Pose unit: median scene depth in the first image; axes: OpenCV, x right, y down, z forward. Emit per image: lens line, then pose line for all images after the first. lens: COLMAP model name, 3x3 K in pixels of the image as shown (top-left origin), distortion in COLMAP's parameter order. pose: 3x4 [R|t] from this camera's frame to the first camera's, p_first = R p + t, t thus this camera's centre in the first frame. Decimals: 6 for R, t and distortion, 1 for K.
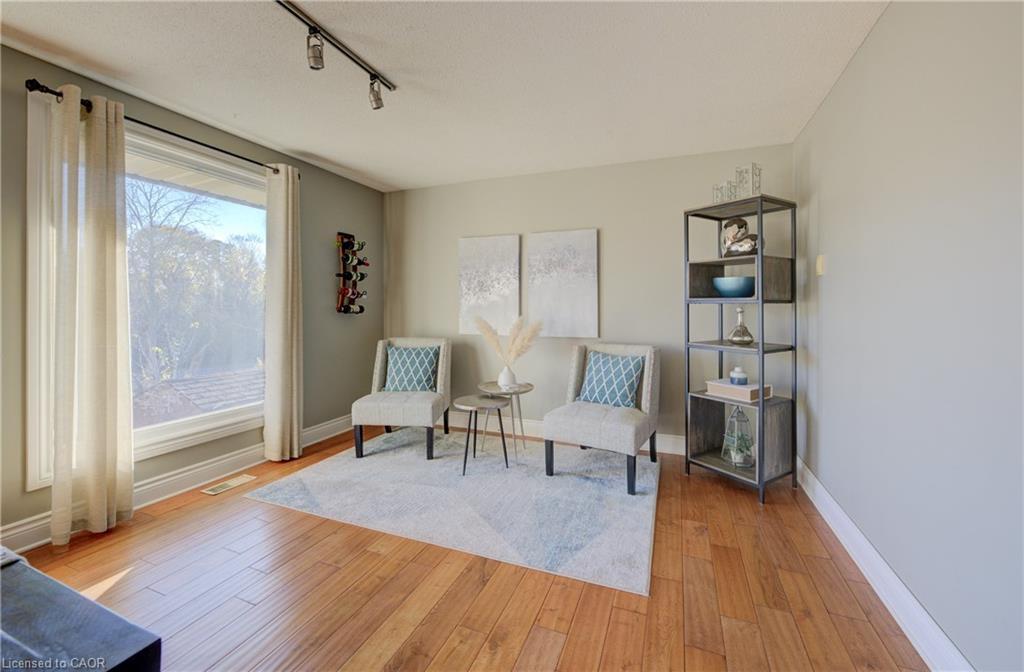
lens RADIAL K [[421.2, 0, 511.9], [0, 421.2, 315.7], [0, 0, 1]] dist [-0.000654, 0.000116]
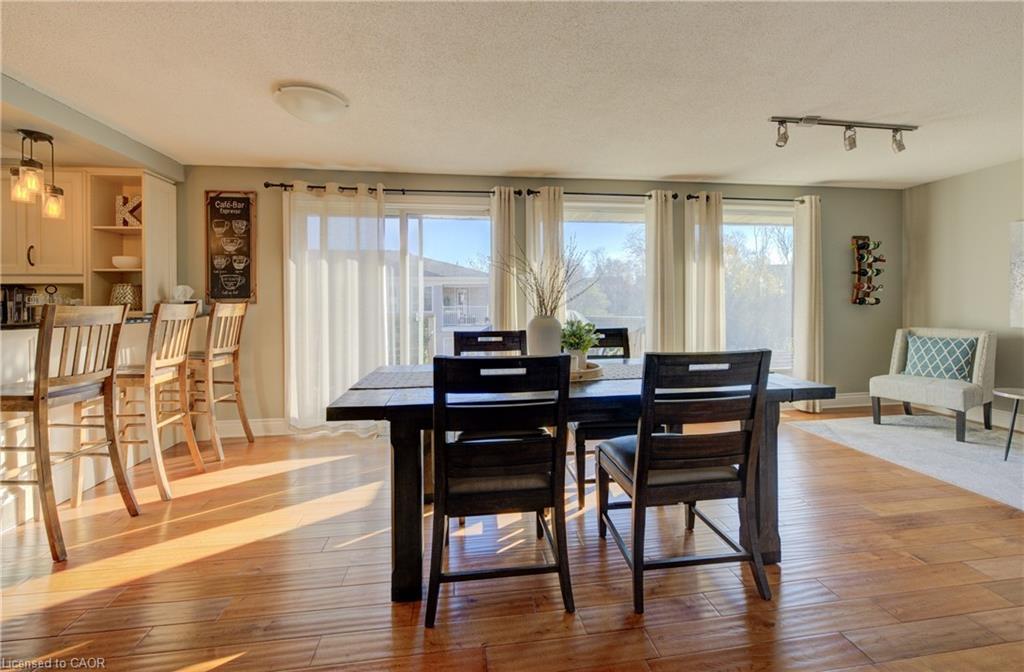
lens RADIAL K [[415.2, 0, 510.0], [0, 415.2, 307.9], [0, 0, 1]] dist [-0.010023, -0.000014]
pose [[0.497184, -0.001169, -0.867644, 0.119920], [-0.005750, 0.999973, -0.004642, 0.014802], [0.867626, 0.007297, 0.497164, -0.435791]]
